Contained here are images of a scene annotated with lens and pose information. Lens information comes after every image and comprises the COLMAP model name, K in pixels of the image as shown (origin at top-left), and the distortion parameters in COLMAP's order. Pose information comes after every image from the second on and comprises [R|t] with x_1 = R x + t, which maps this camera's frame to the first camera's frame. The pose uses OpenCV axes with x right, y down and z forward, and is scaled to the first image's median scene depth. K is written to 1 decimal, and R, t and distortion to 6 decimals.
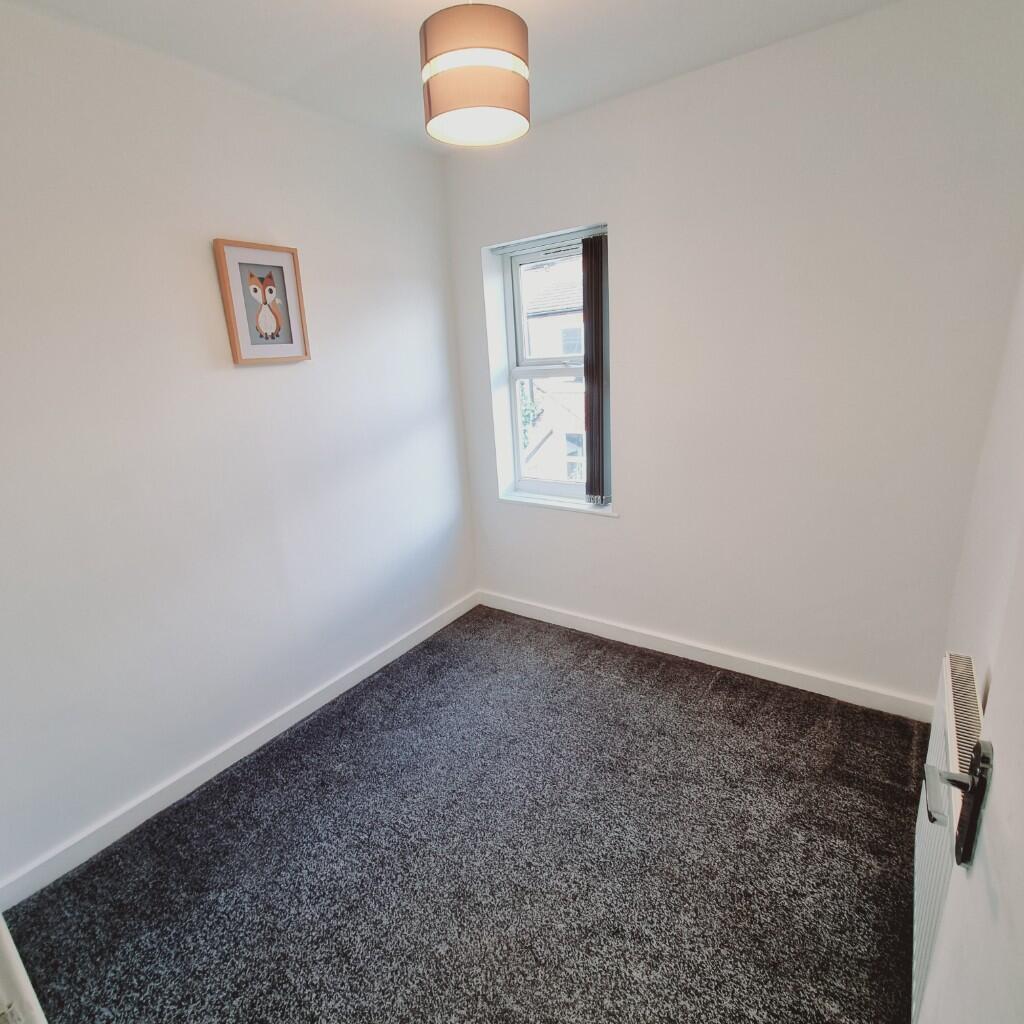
lens RADIAL K [[552.4, 0, 507.5], [0, 552.4, 506.4], [0, 0, 1]] dist [-0.006582, 0.003349]
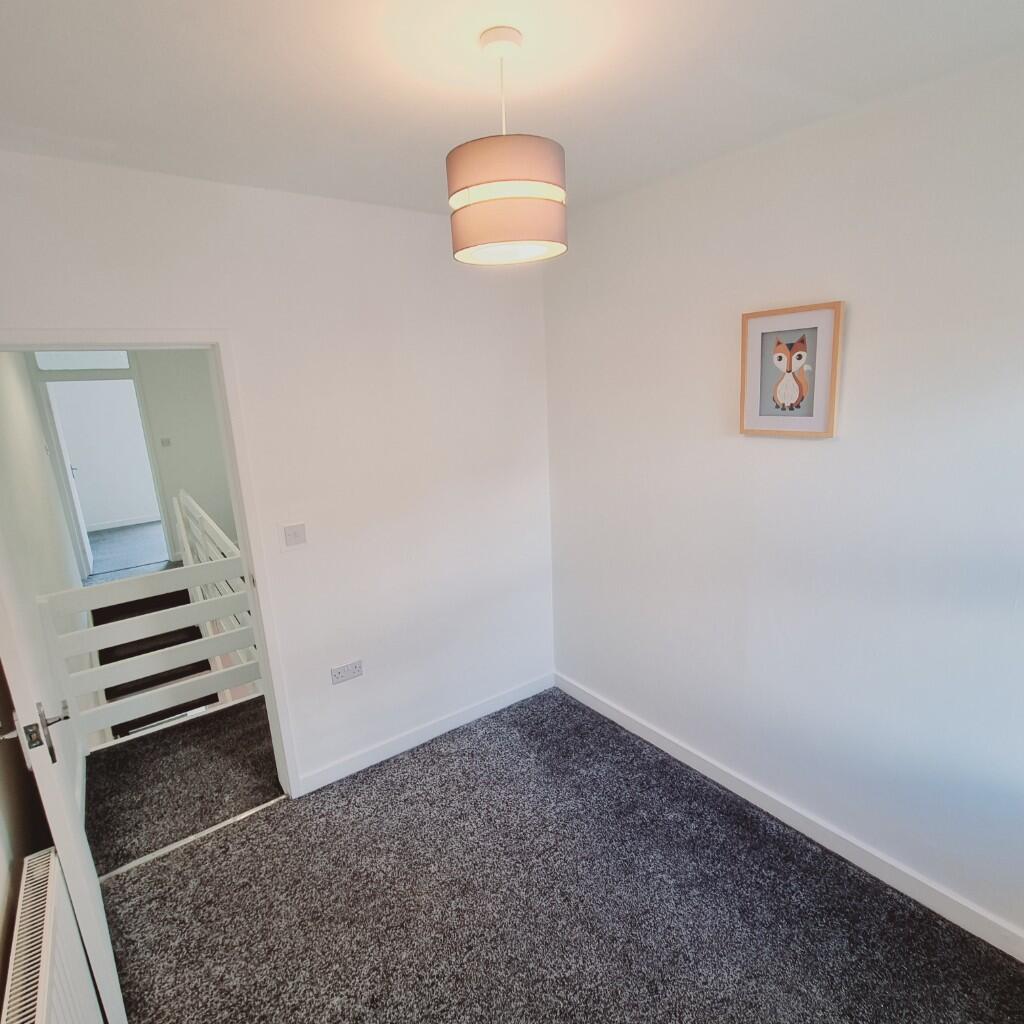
lens RADIAL K [[552.4, 0, 509.8], [0, 552.4, 512.7], [0, 0, 1]] dist [-0.006582, 0.003349]
pose [[-0.300634, 0.297116, -0.906279, 0.582681], [-0.191994, 0.911931, 0.362658, -0.406698], [0.934215, 0.283027, -0.217113, 0.858225]]
